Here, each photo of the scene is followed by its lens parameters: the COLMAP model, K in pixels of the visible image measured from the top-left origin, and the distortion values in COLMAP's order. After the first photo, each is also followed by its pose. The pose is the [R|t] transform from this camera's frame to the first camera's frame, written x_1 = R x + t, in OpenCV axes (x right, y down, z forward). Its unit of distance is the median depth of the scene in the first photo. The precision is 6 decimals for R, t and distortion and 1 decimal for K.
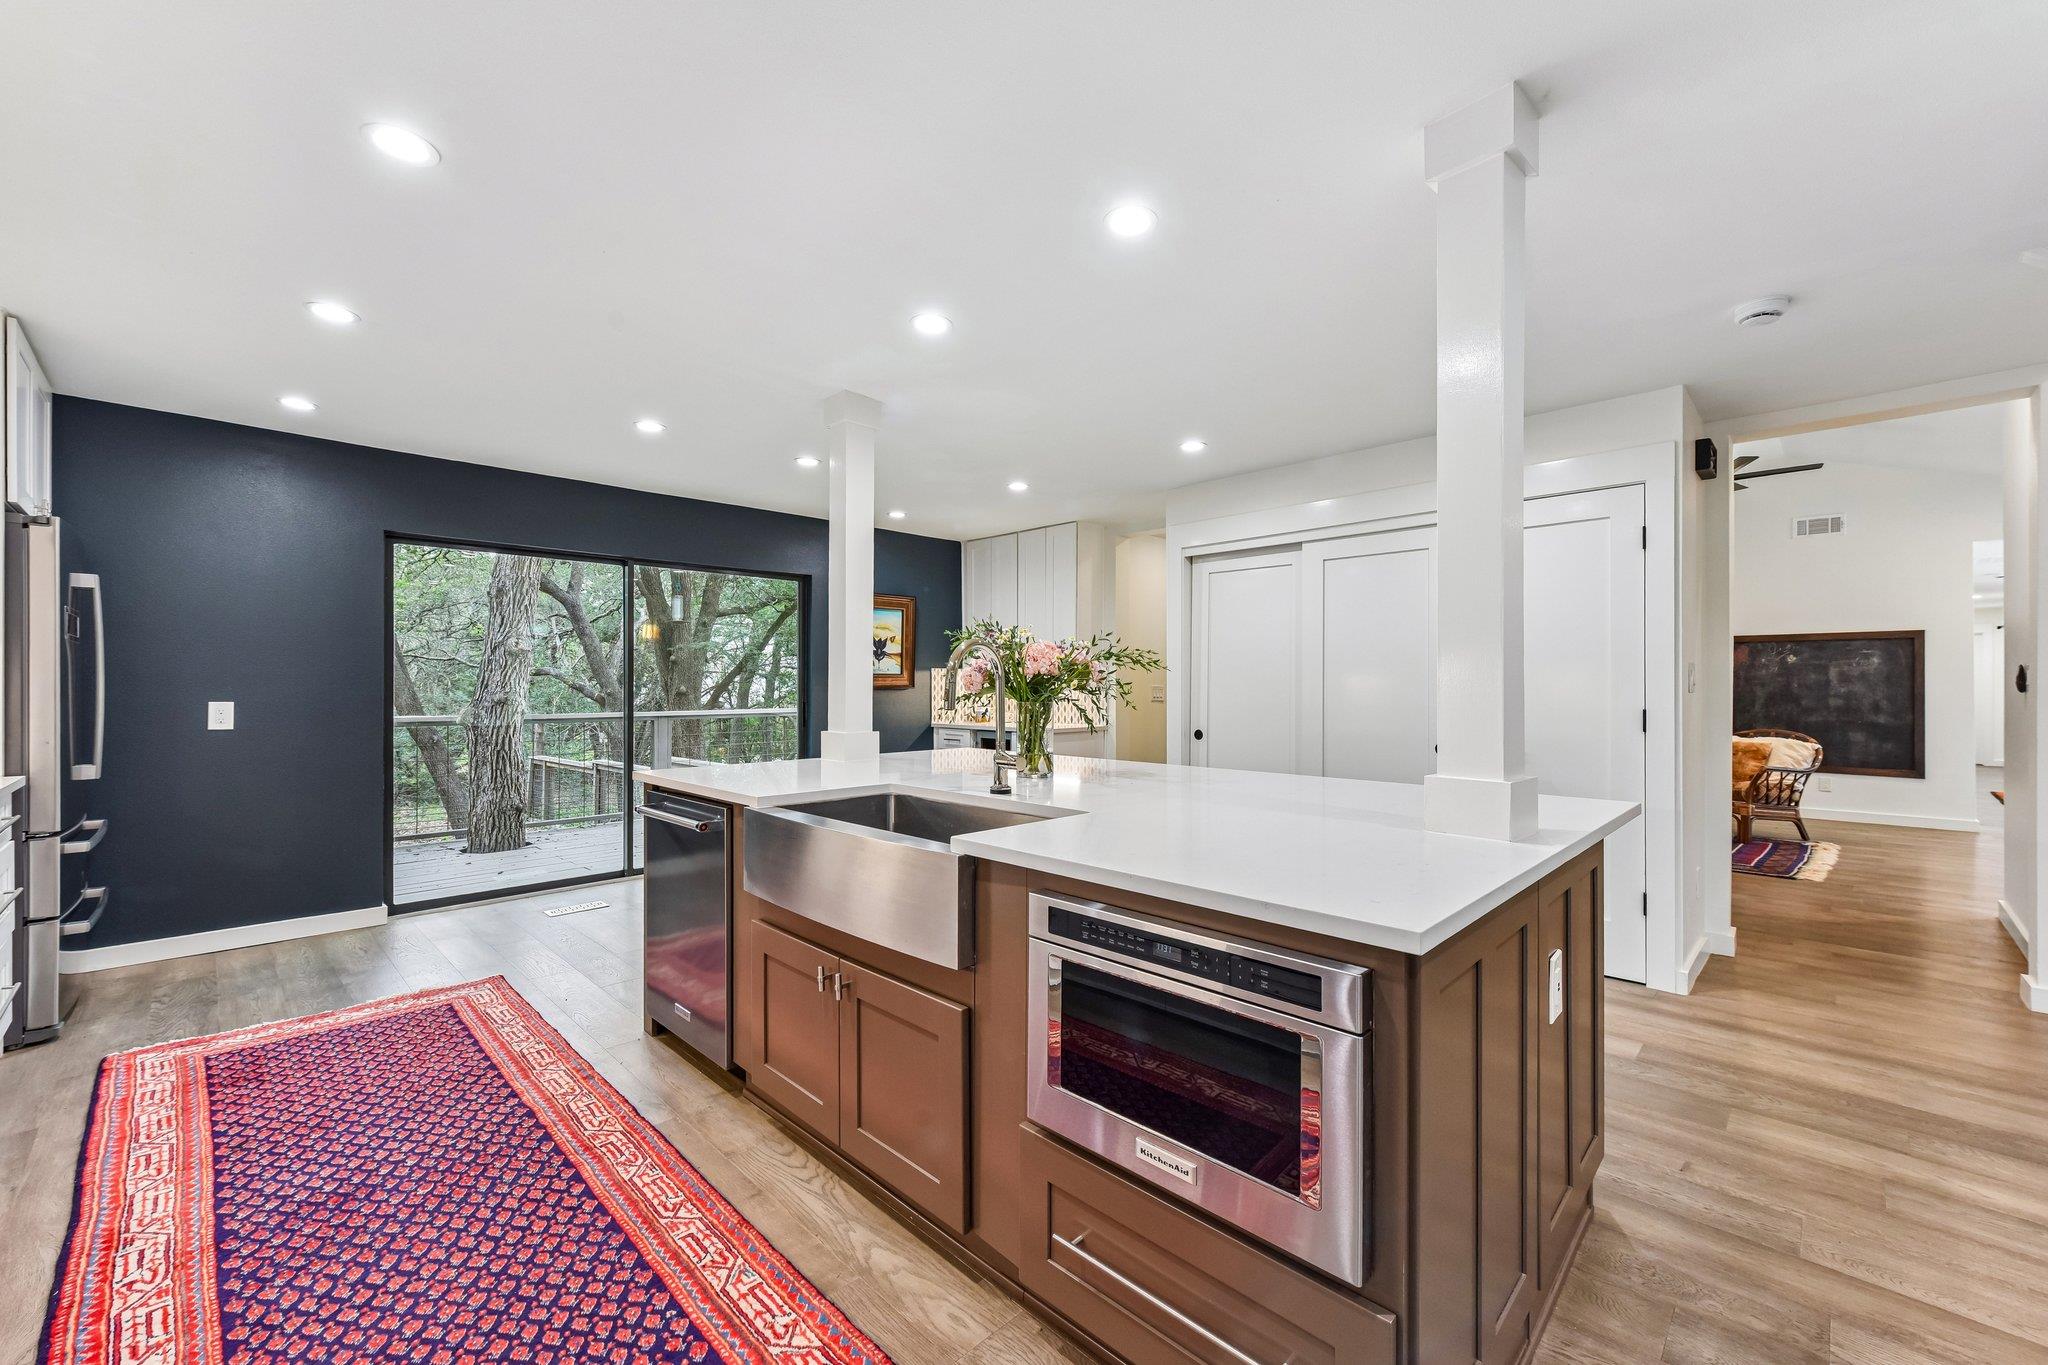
lens RADIAL K [[819.0, 0, 1044.8], [0, 819.0, 688.3], [0, 0, 1]] dist [0.002253, -0.001117]
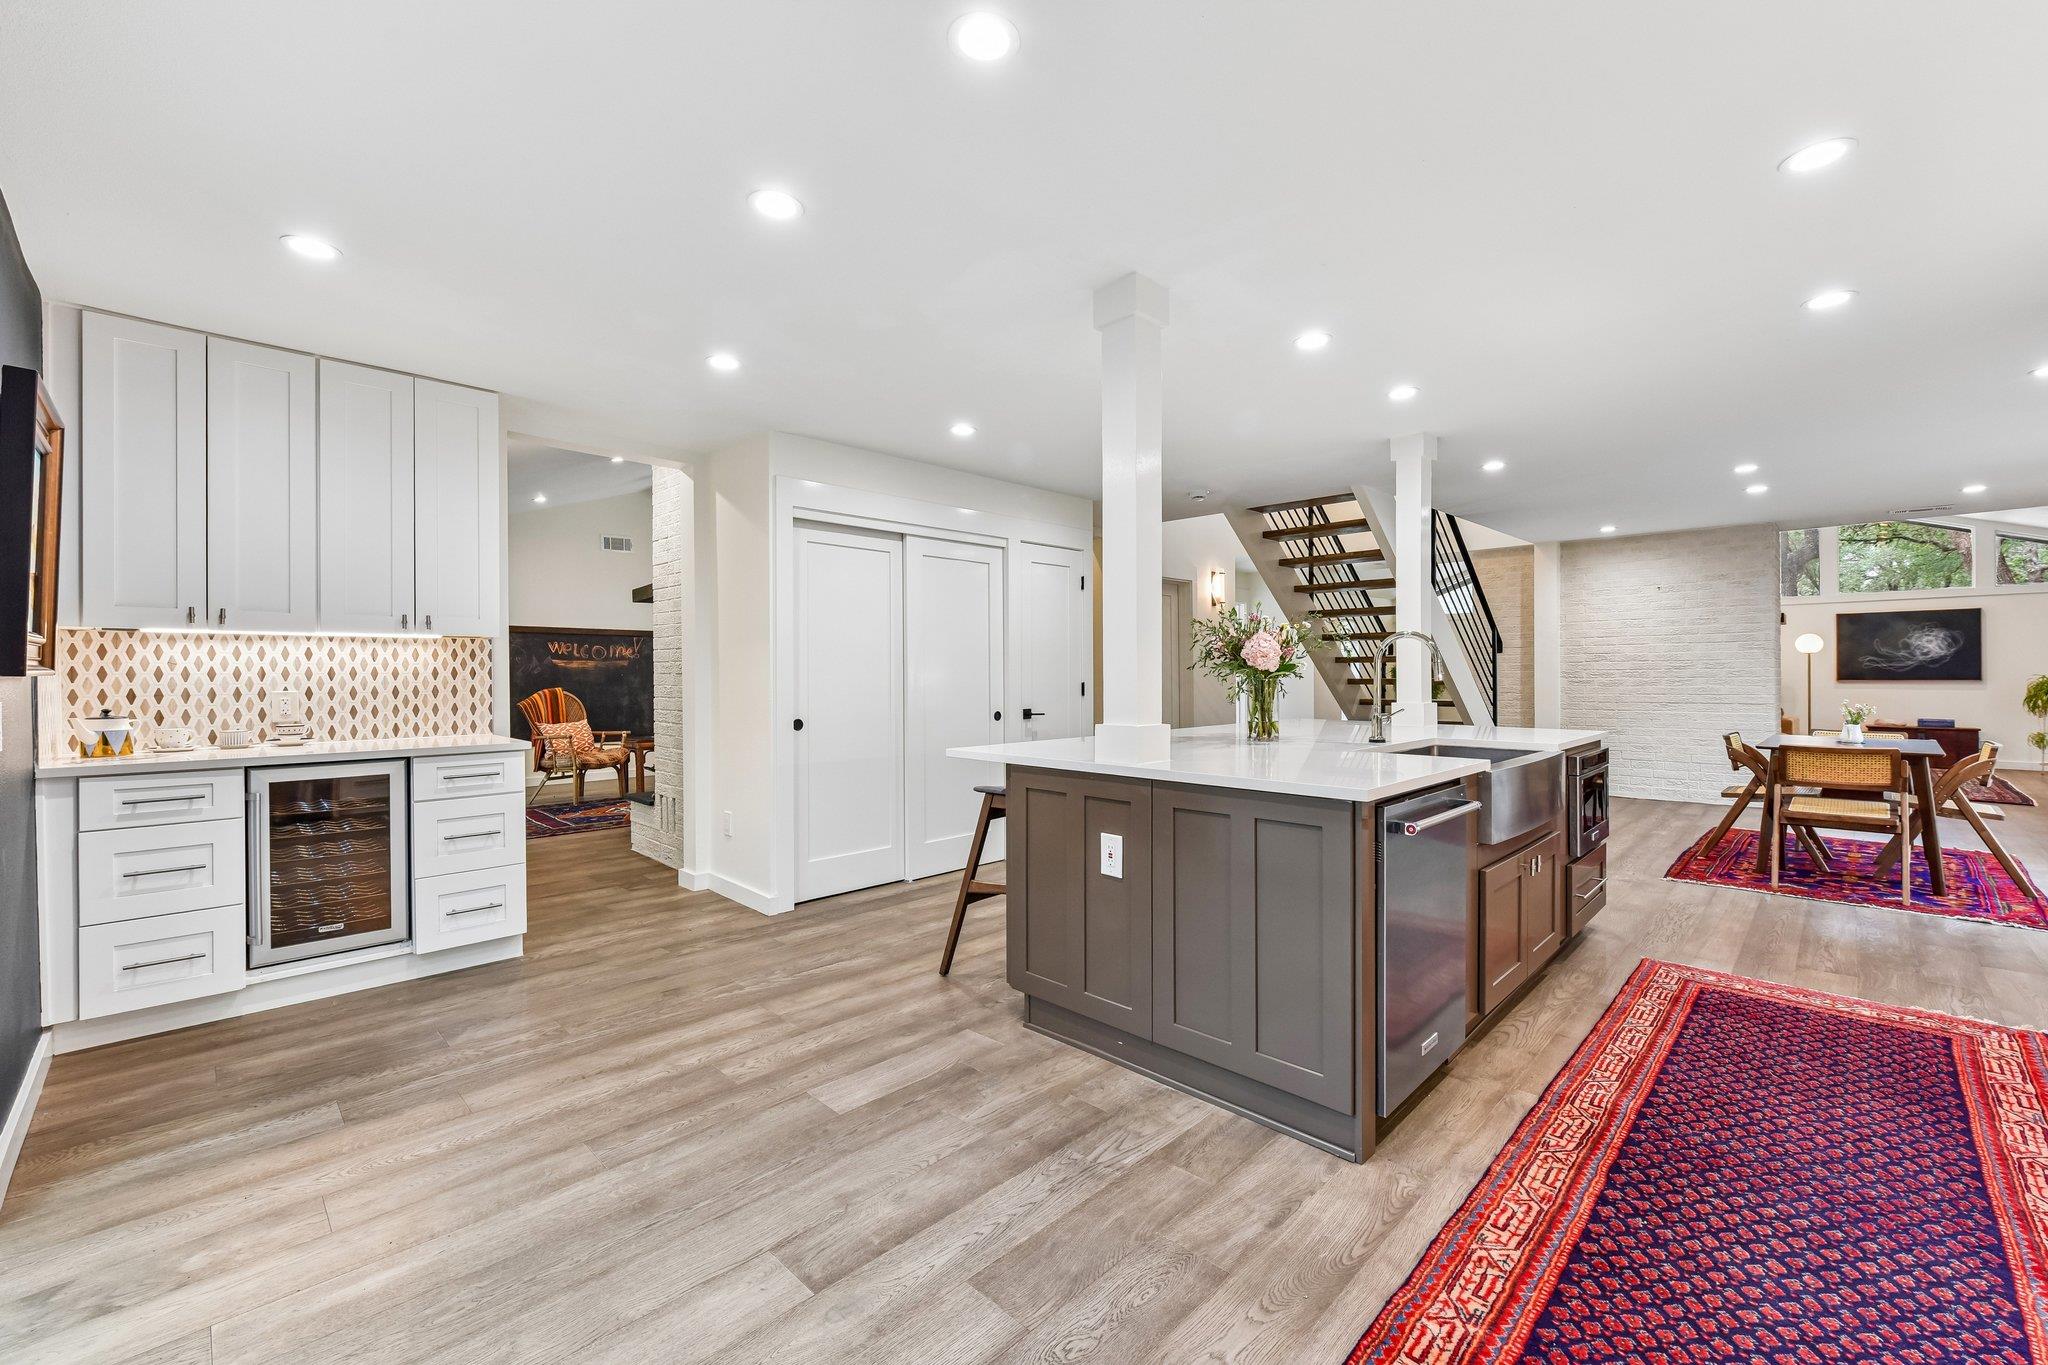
lens RADIAL K [[842.0, 0, 1032.7], [0, 842.0, 677.8], [0, 0, 1]] dist [0.002609, -0.002416]
pose [[0.004372, -0.005373, 0.999976, -1.297988], [0.008590, 0.999949, 0.005335, 0.006966], [-0.999954, 0.008567, 0.004418, 1.384183]]
